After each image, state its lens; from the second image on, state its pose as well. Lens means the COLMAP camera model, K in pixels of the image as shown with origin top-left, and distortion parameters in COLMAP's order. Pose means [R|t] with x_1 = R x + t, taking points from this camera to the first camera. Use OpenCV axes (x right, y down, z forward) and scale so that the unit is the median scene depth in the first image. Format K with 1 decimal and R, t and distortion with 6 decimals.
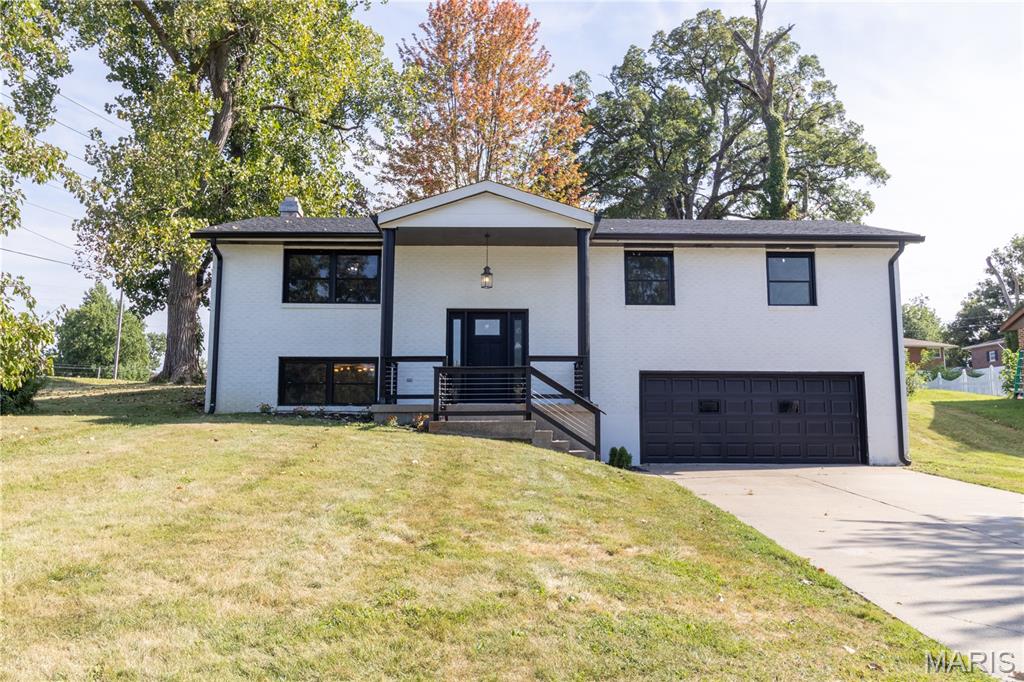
lens RADIAL K [[844.6, 0, 512.0], [0, 844.6, 341.0], [0, 0, 1]] dist [0.005401, 0.001299]
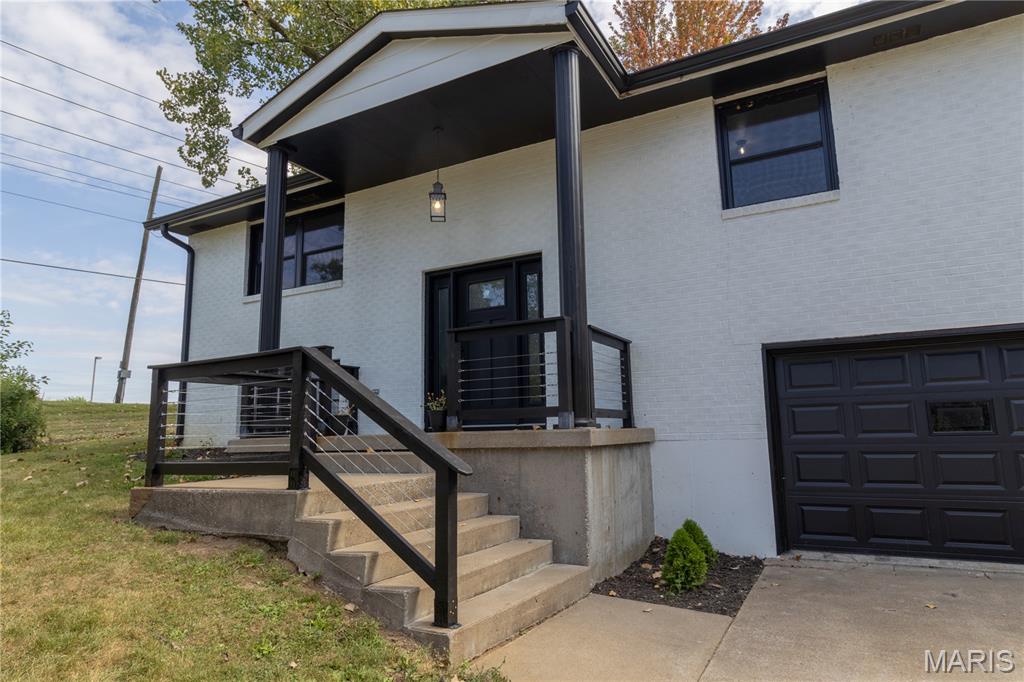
lens RADIAL K [[614.9, 0, 515.1], [0, 614.9, 338.8], [0, 0, 1]] dist [-0.002541, -0.000377]
pose [[0.872415, -0.094781, -0.479487, 0.188982], [0.079900, 0.995477, -0.051401, 0.037691], [0.482190, 0.006532, 0.876042, 0.626840]]
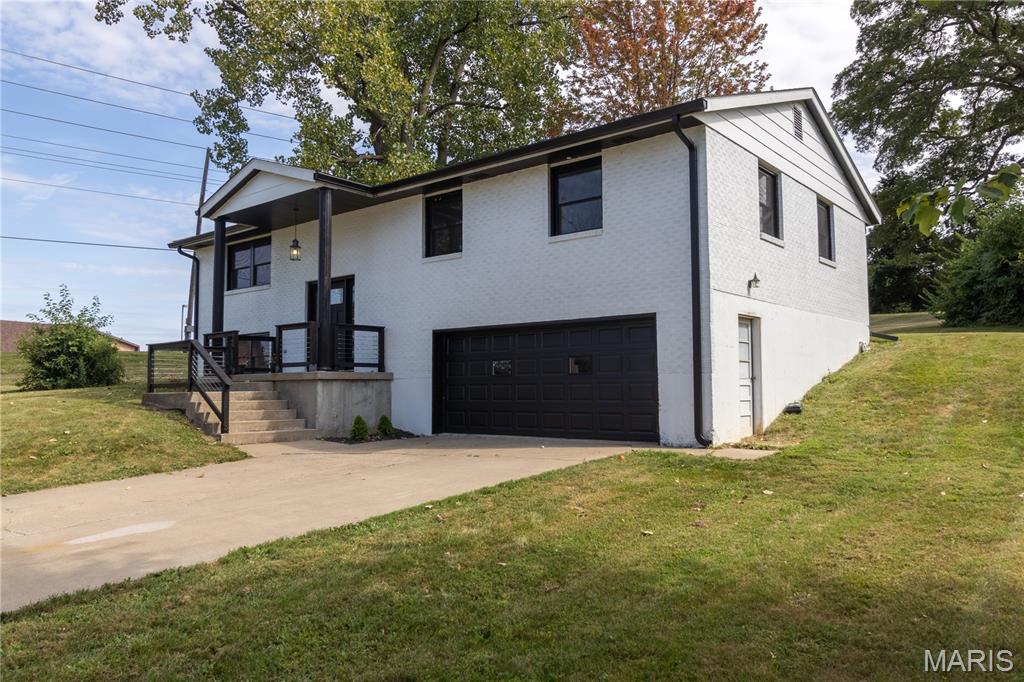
lens RADIAL K [[739.8, 0, 512.0], [0, 739.8, 341.0], [0, 0, 1]] dist [0.000690, 0.000529]
pose [[0.763404, -0.049702, -0.644007, 0.702591], [0.085265, 0.996064, 0.024200, 0.033800], [0.640269, -0.073386, 0.764637, 0.440379]]
